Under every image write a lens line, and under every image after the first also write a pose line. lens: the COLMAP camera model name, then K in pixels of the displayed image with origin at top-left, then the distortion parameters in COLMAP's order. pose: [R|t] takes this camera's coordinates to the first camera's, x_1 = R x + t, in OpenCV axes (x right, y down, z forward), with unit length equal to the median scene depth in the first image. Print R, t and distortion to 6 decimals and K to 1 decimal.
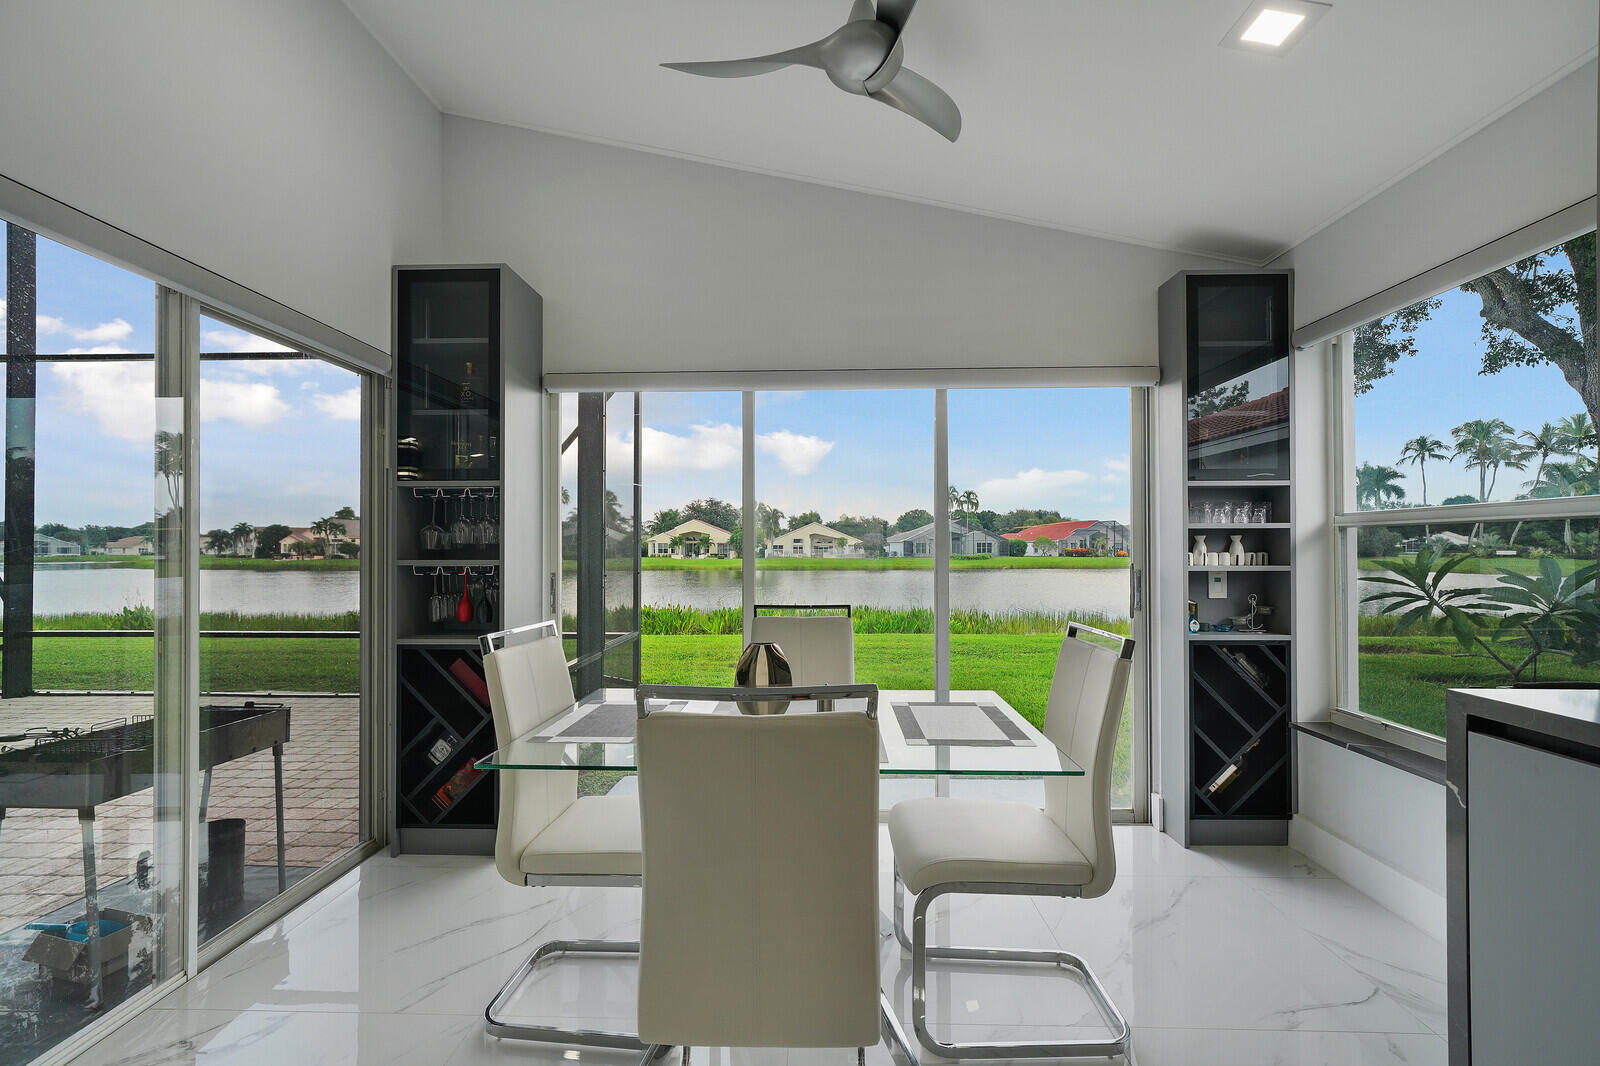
lens RADIAL K [[660.7, 0, 793.7], [0, 660.7, 542.7], [0, 0, 1]] dist [0.005457, 0.000370]
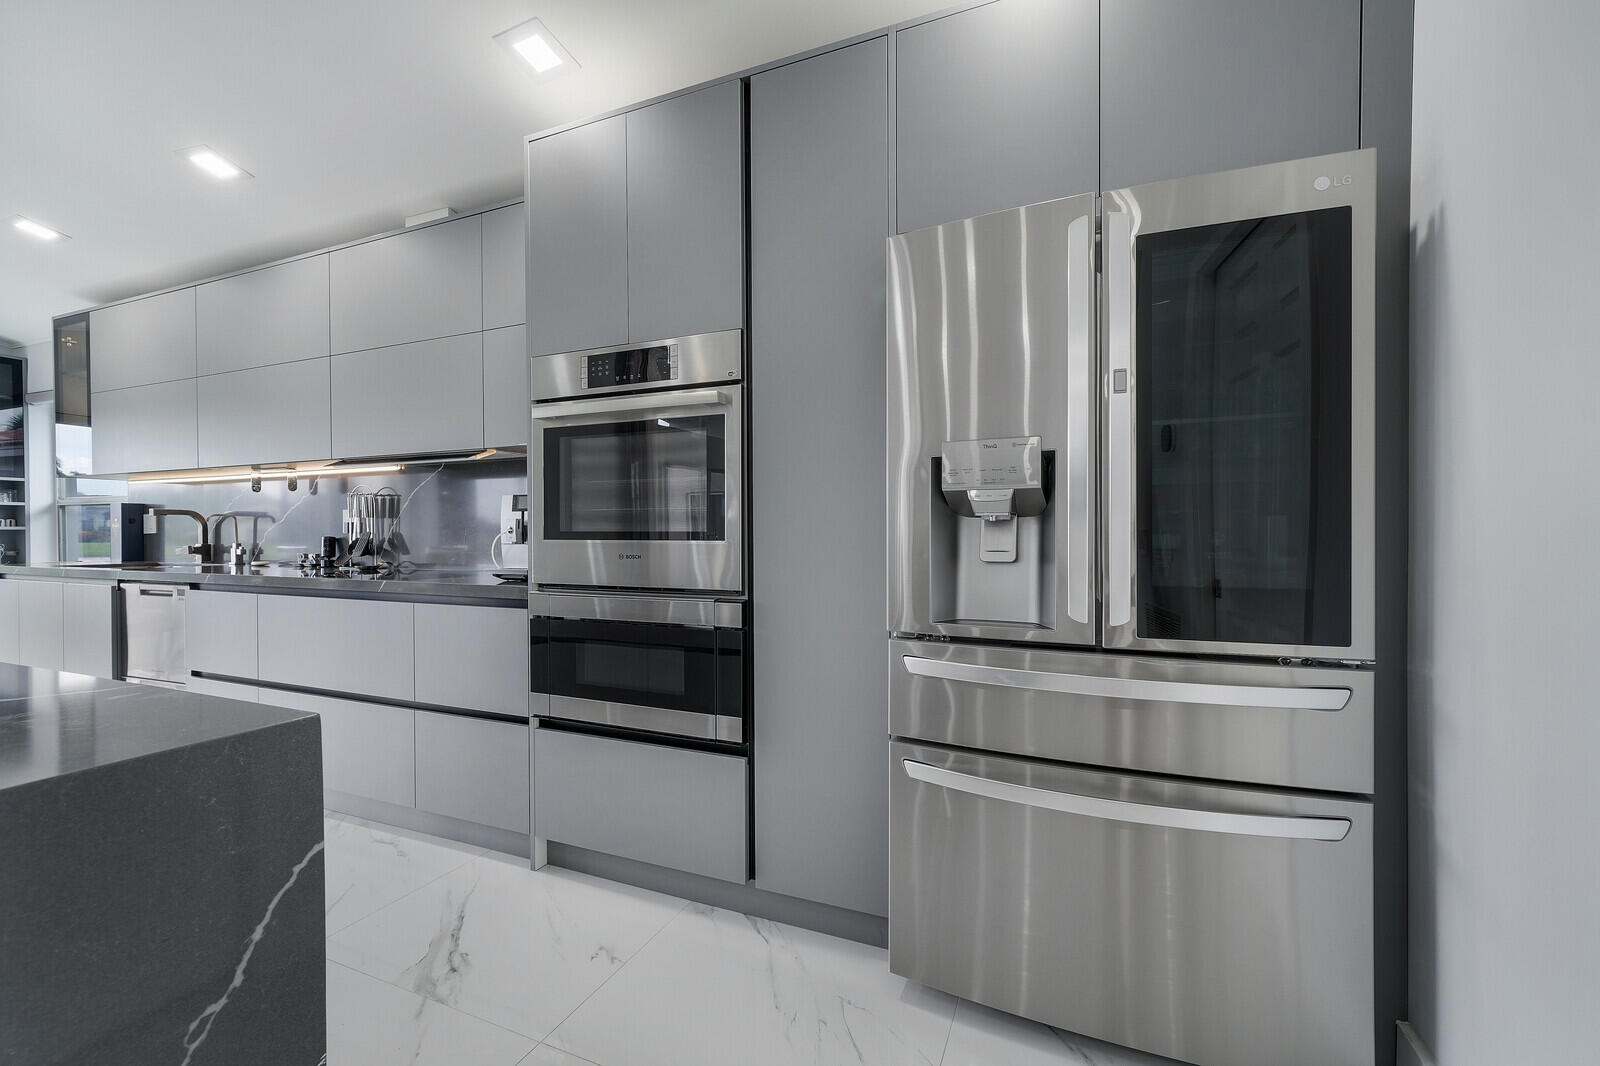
lens RADIAL K [[713.2, 0, 779.2], [0, 713.2, 538.3], [0, 0, 1]] dist [0.001994, 0.002855]
pose [[0.378494, -0.008232, 0.925567, -0.008383], [-0.007777, 0.999897, 0.012074, 0.000889], [-0.925571, -0.011768, 0.378391, -0.051582]]
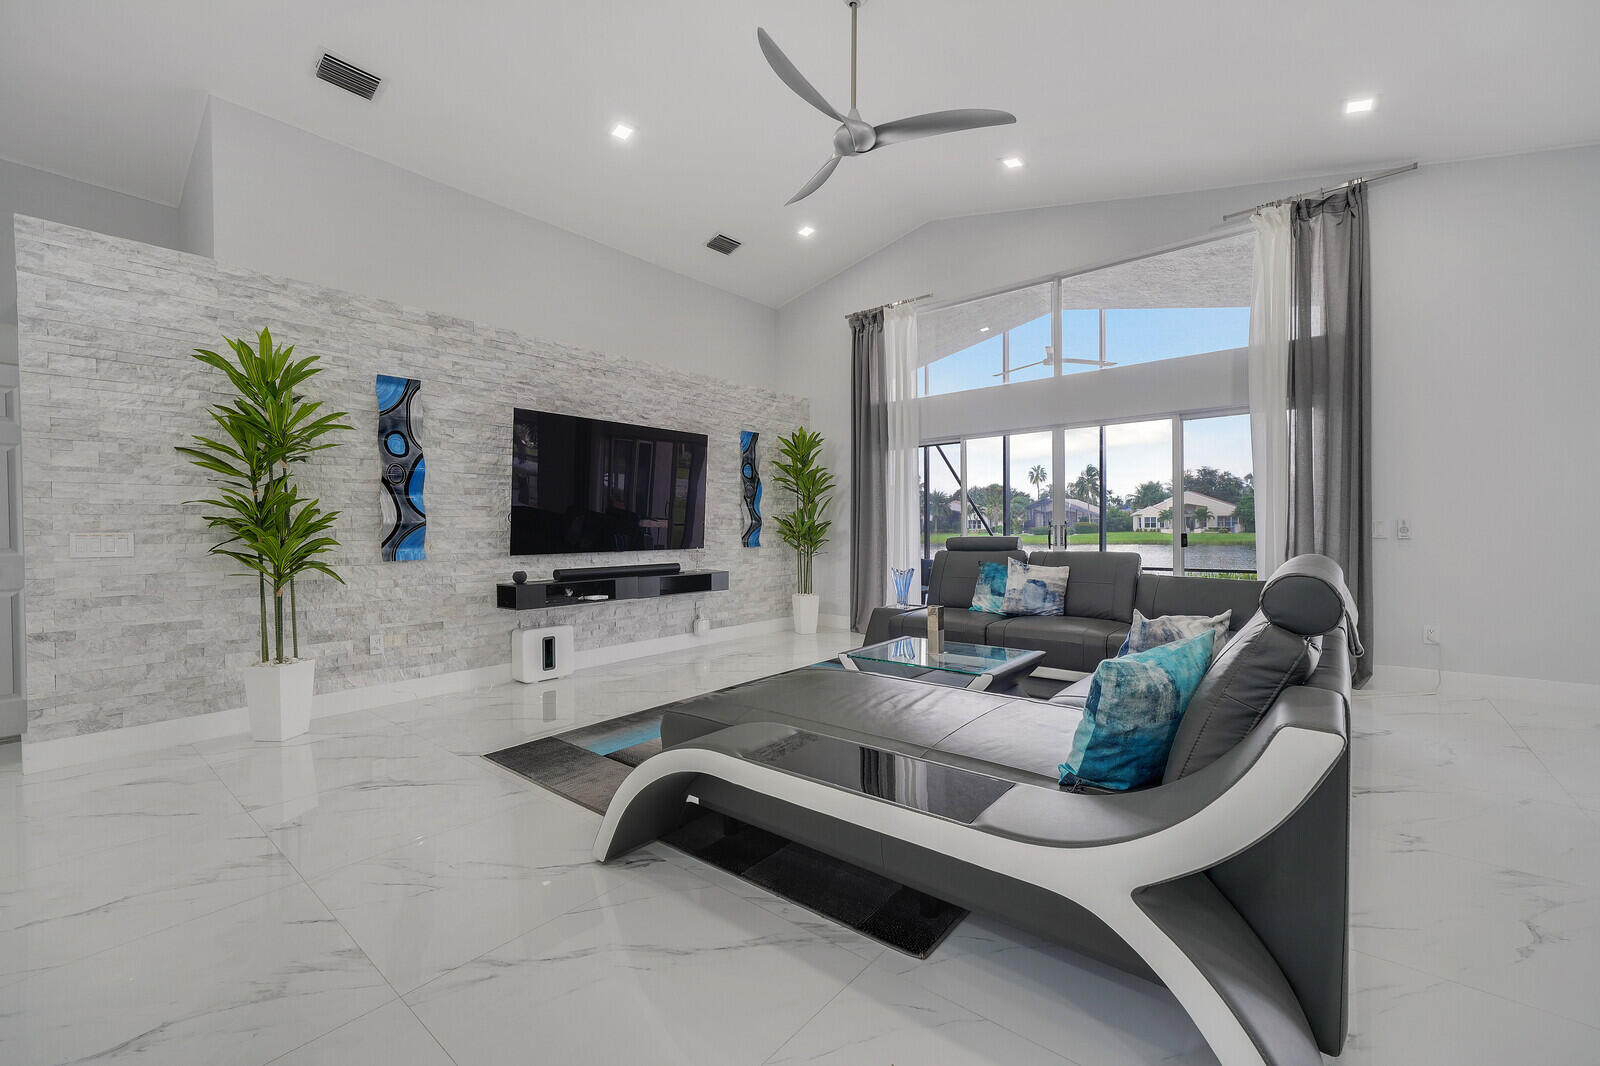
lens RADIAL K [[660.7, 0, 791.3], [0, 660.7, 533.5], [0, 0, 1]] dist [0.005457, 0.000370]
pose [[0.801721, -0.002915, -0.597692, -0.042879], [0.015591, 0.999750, 0.016038, 0.000809], [0.597496, -0.022176, 0.801565, -0.064387]]
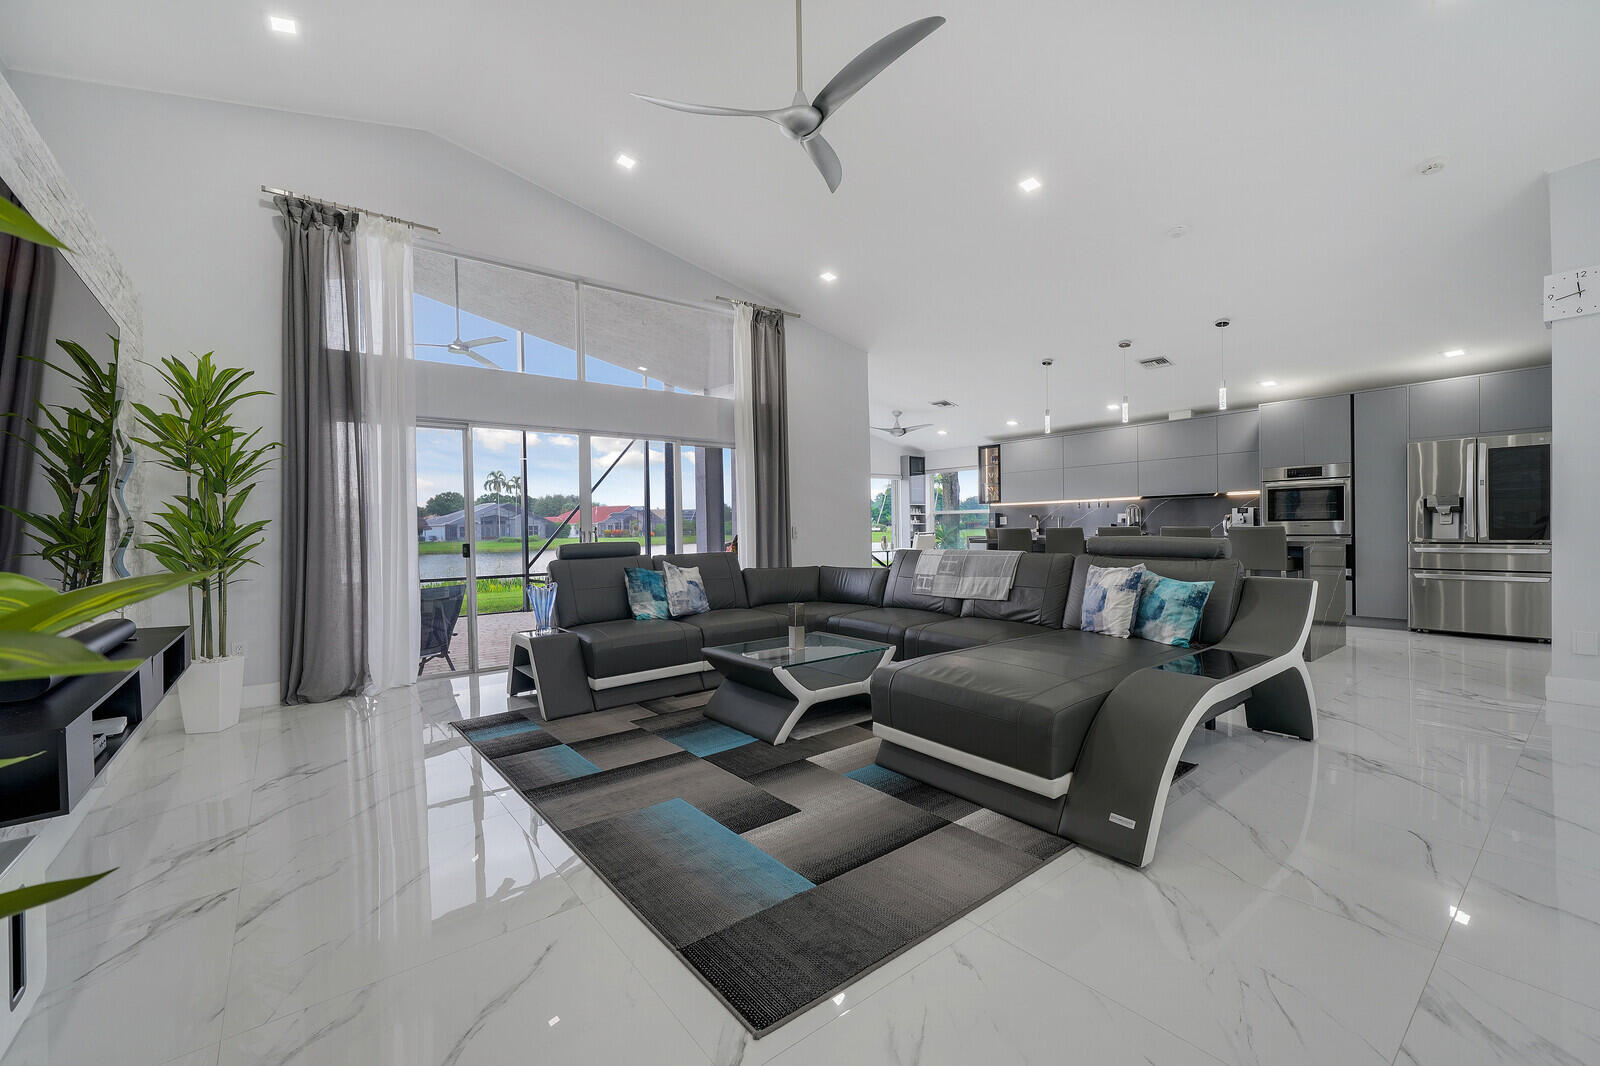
lens RADIAL K [[660.7, 0, 801.0], [0, 660.7, 532.4], [0, 0, 1]] dist [0.005457, 0.000370]
pose [[0.749162, -0.016067, 0.662191, -0.091866], [0.009952, 0.999866, 0.013001, 0.000983], [-0.662312, -0.003150, 0.749222, -0.057696]]
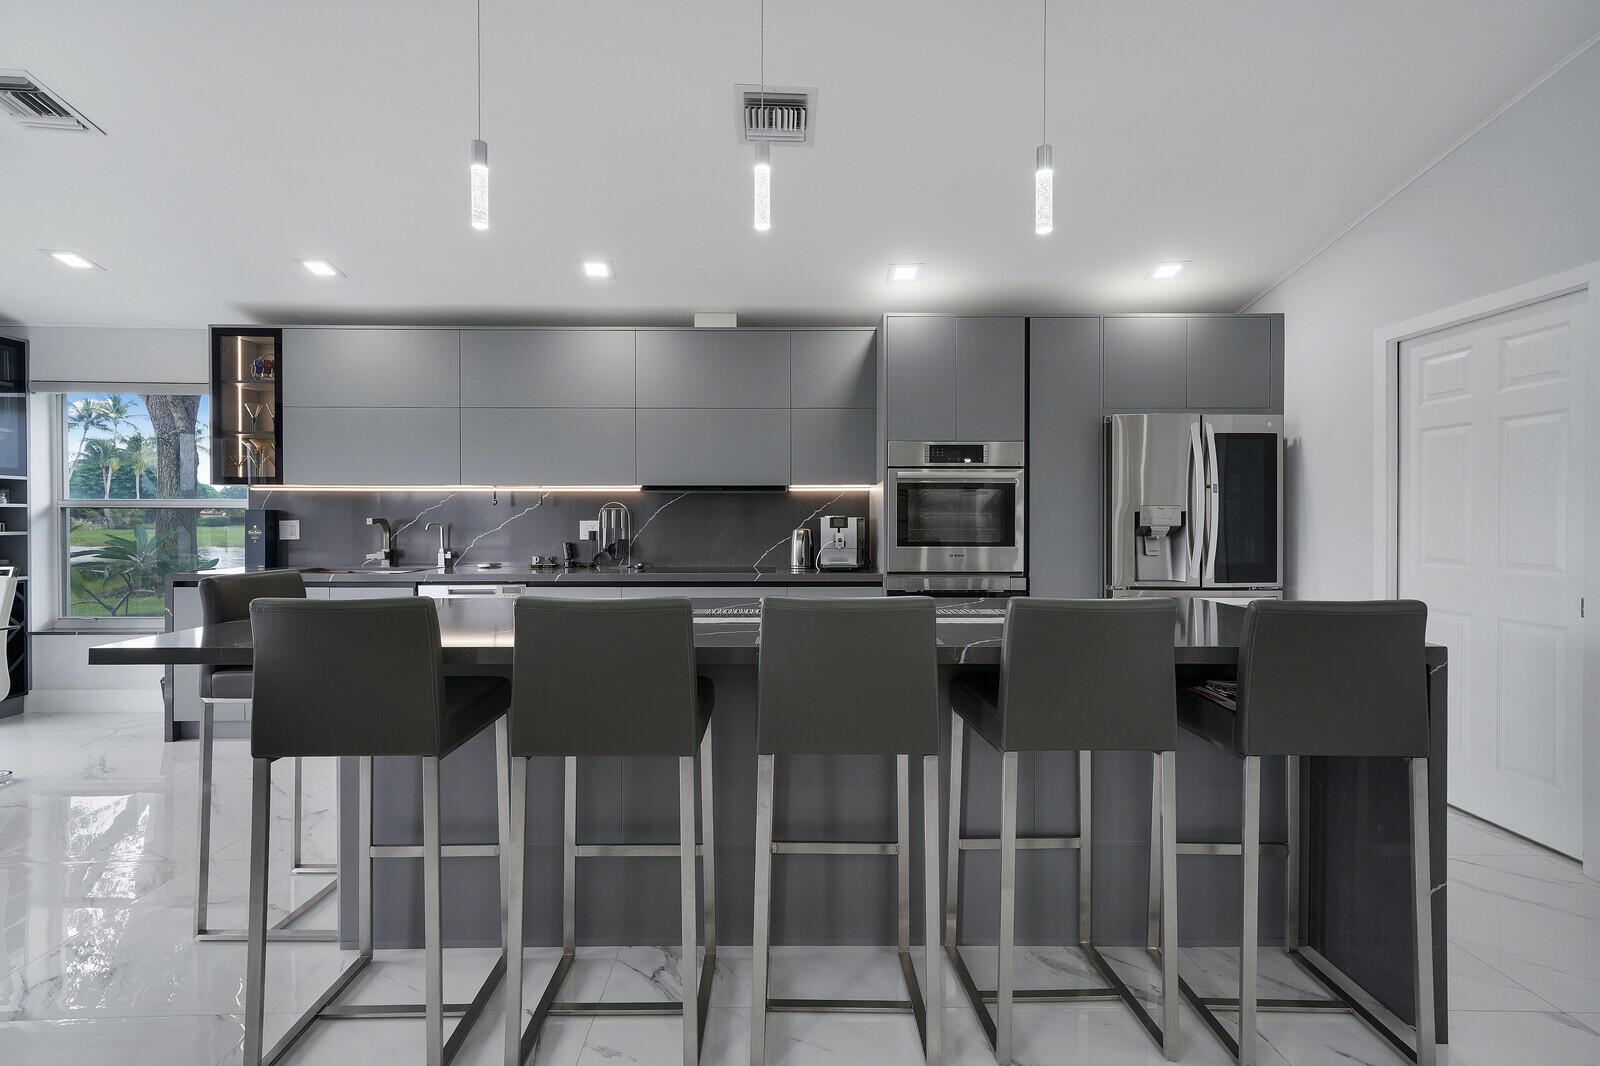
lens RADIAL K [[713.2, 0, 798.9], [0, 713.2, 522.3], [0, 0, 1]] dist [0.001994, 0.002855]
pose [[-0.063006, -0.003301, 0.998008, -0.034031], [-0.010513, 0.999941, 0.002643, -0.000360], [-0.997958, -0.010325, -0.063037, -0.022749]]
